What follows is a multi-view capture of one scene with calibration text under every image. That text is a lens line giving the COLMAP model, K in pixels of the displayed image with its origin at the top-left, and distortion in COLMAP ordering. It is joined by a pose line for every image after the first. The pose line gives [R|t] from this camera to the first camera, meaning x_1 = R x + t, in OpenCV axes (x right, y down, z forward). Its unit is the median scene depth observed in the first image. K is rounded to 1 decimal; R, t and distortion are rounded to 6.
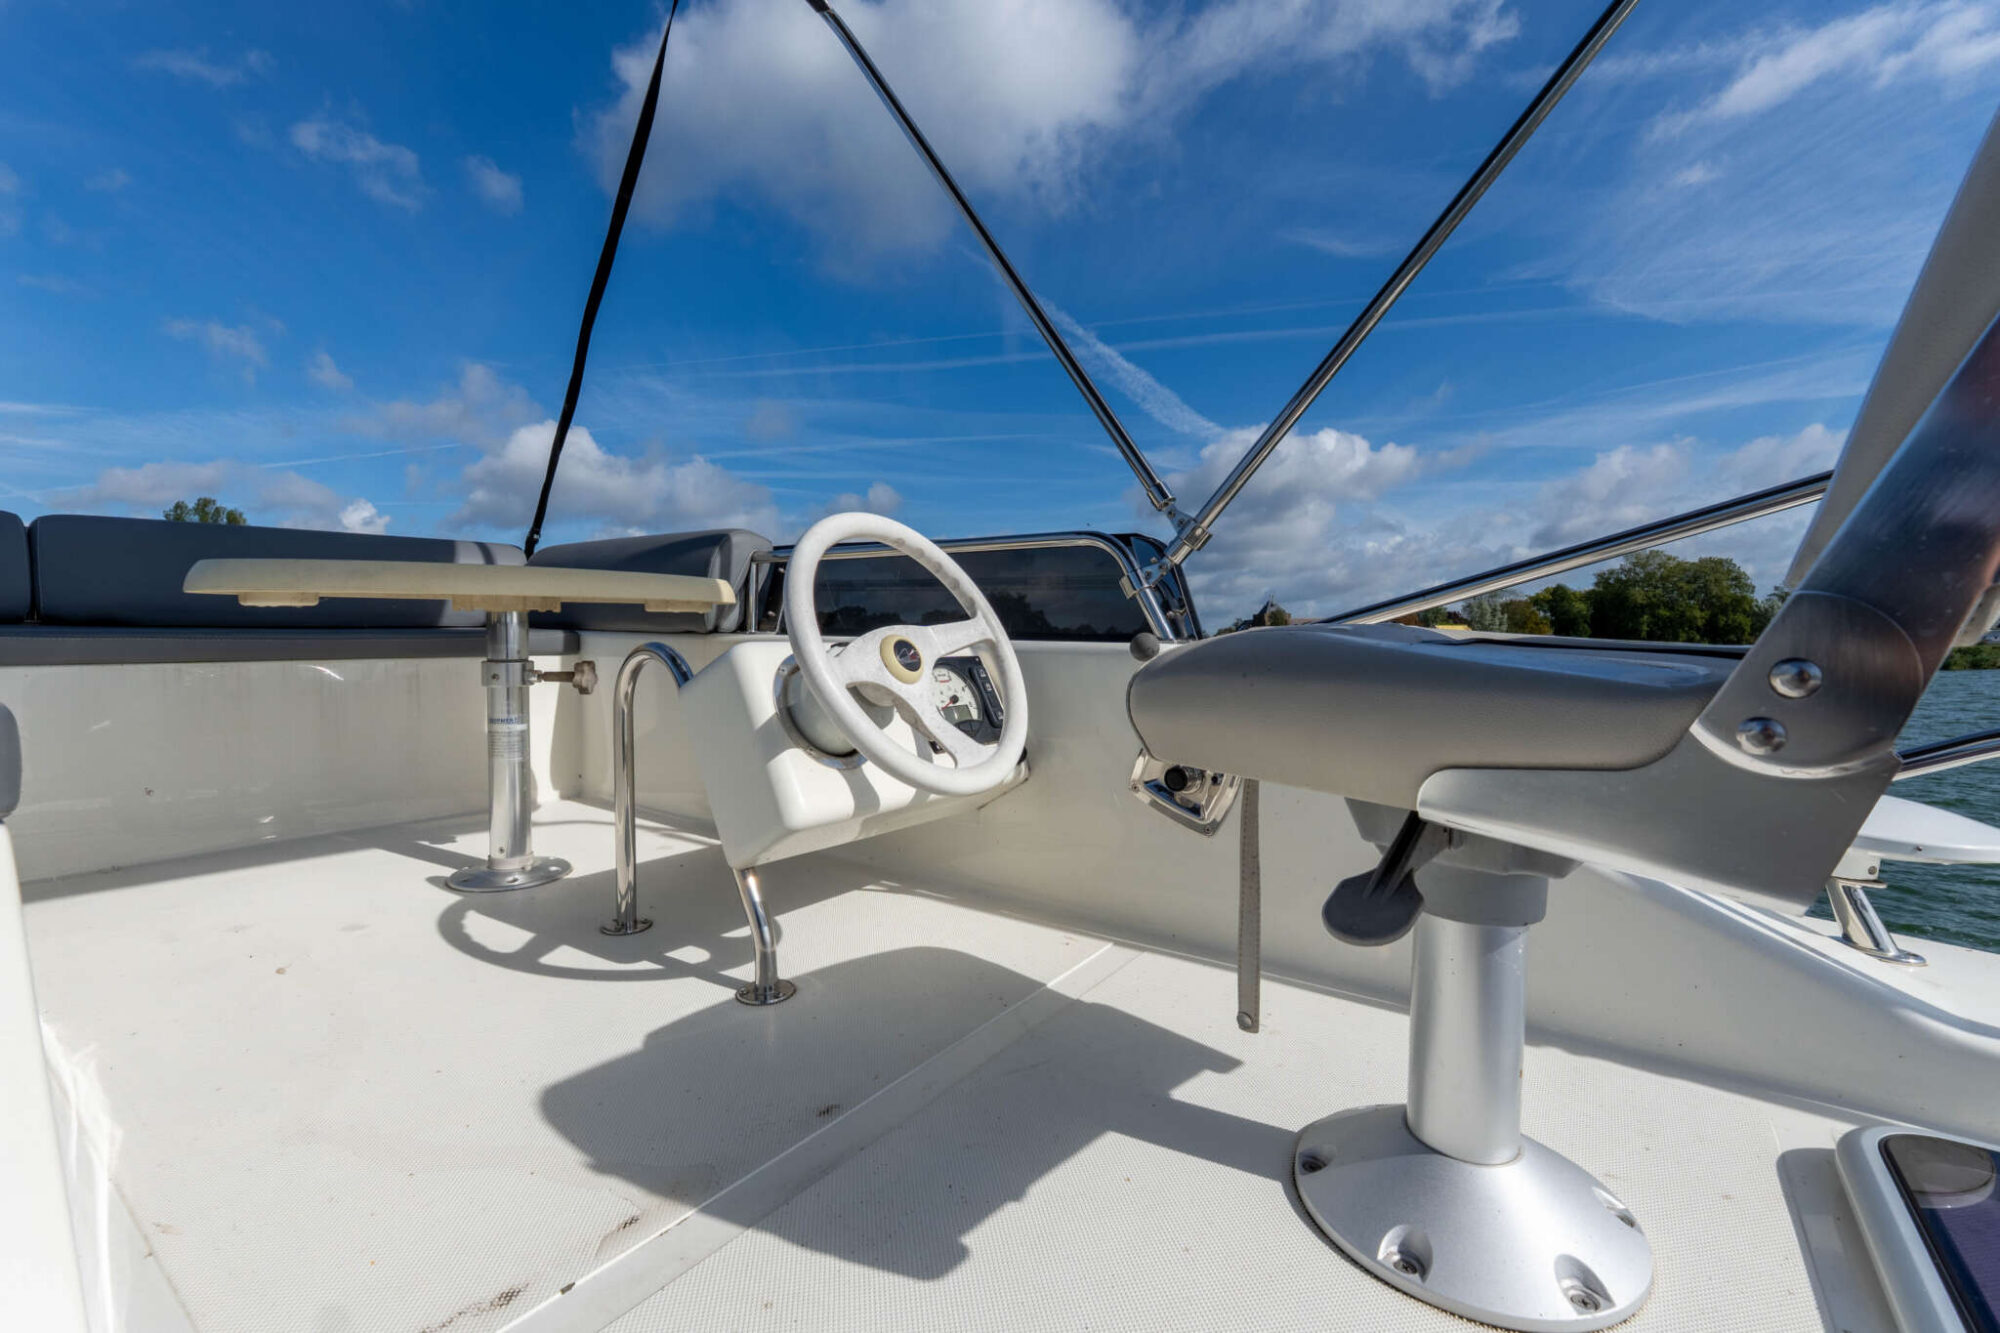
lens RADIAL K [[893.0, 0, 1004.3], [0, 893.0, 663.8], [0, 0, 1]] dist [0.000750, 0.000129]
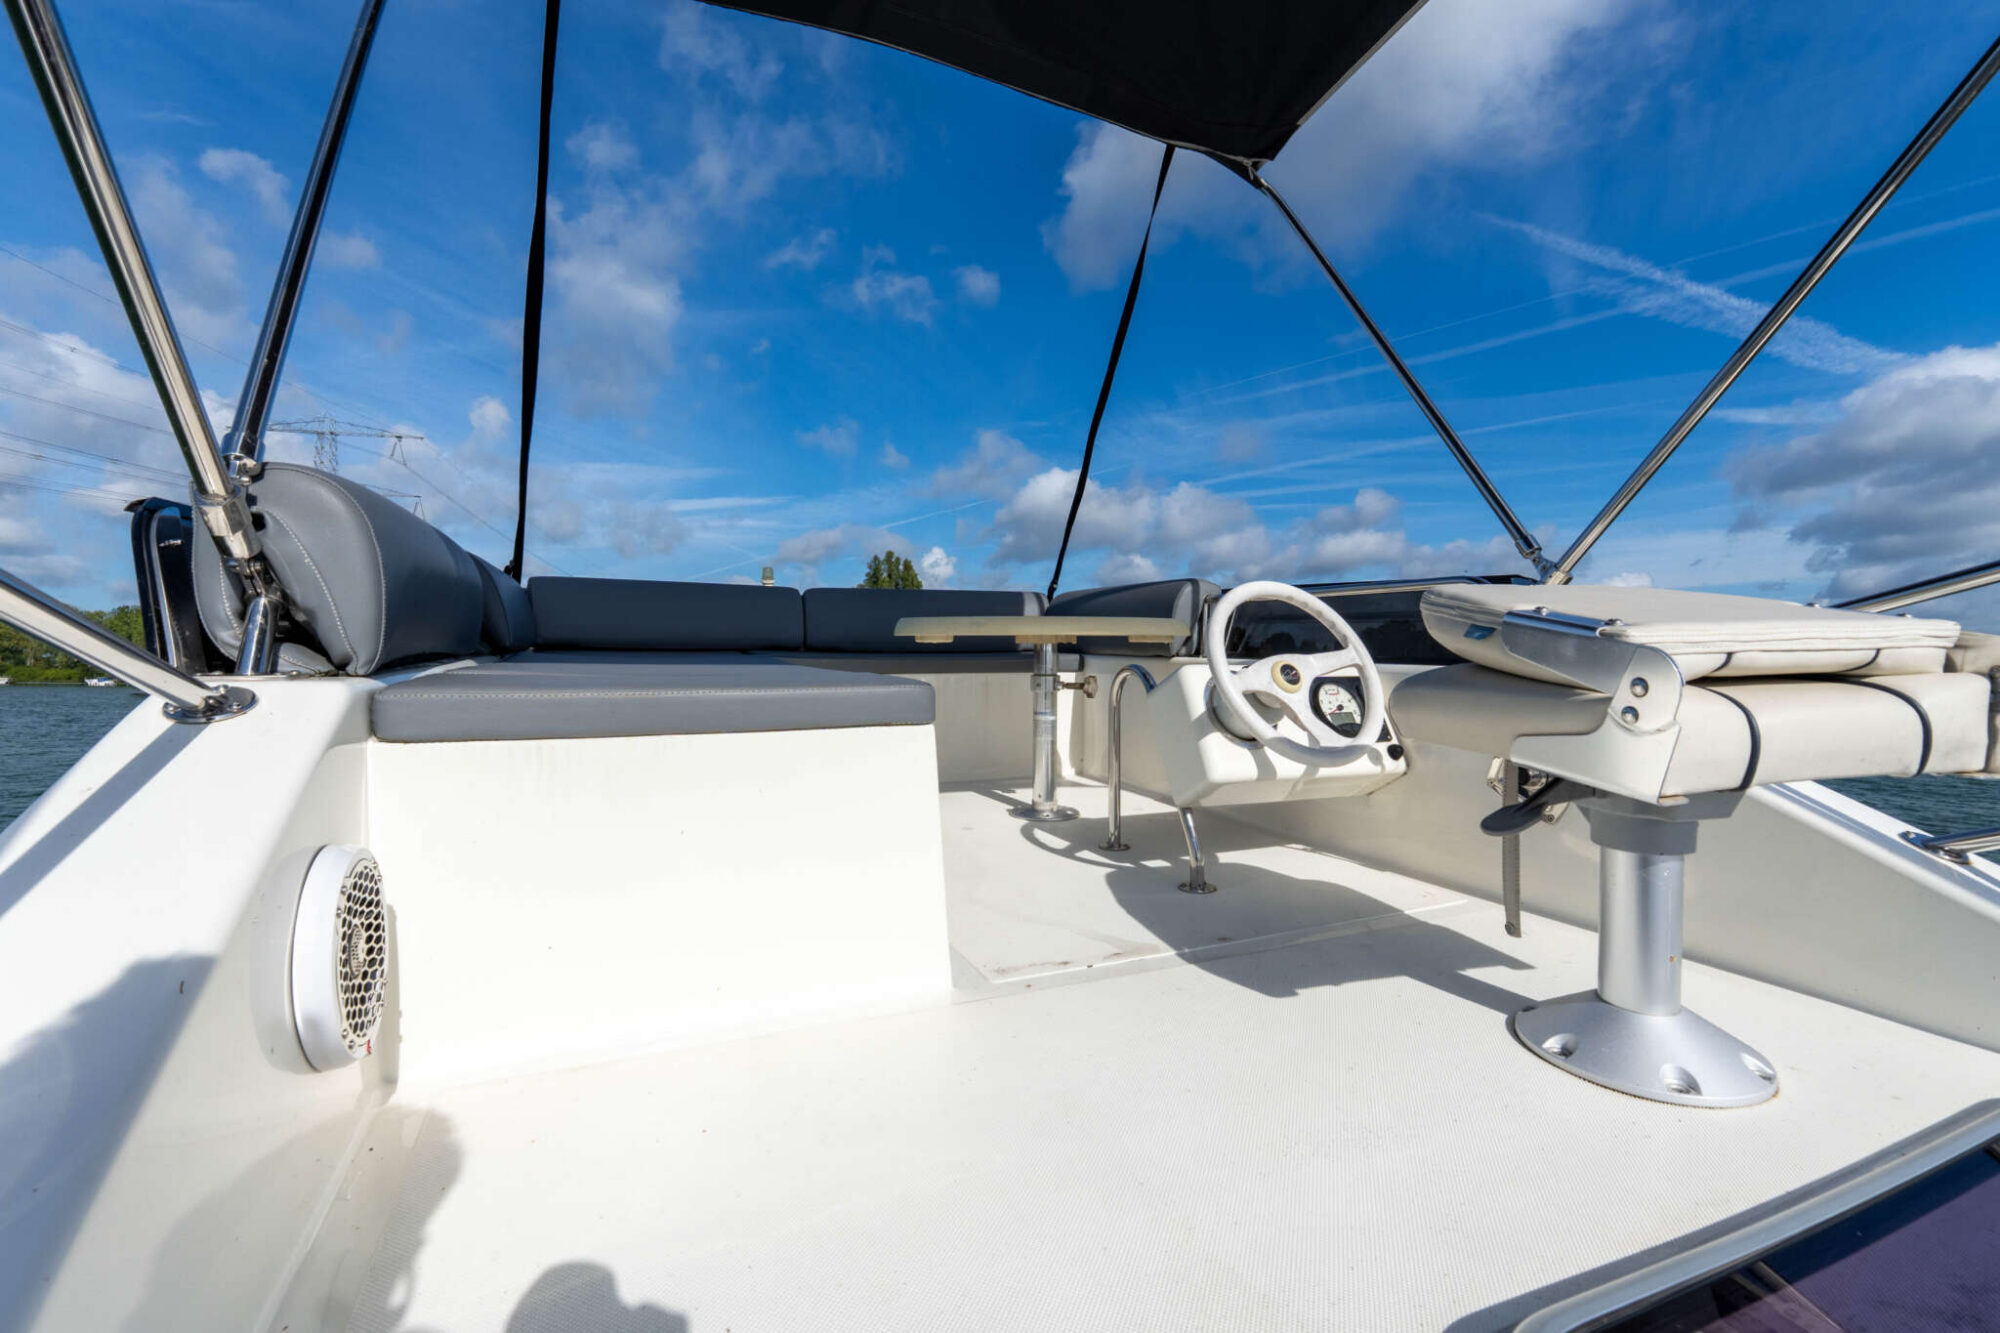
lens RADIAL K [[893.0, 0, 1004.3], [0, 893.0, 663.8], [0, 0, 1]] dist [0.000750, 0.000129]
pose [[0.861705, 0.006354, -0.507370, 0.184492], [-0.017301, 0.999708, -0.016863, 0.005028], [0.507115, 0.023309, 0.861563, -0.404978]]
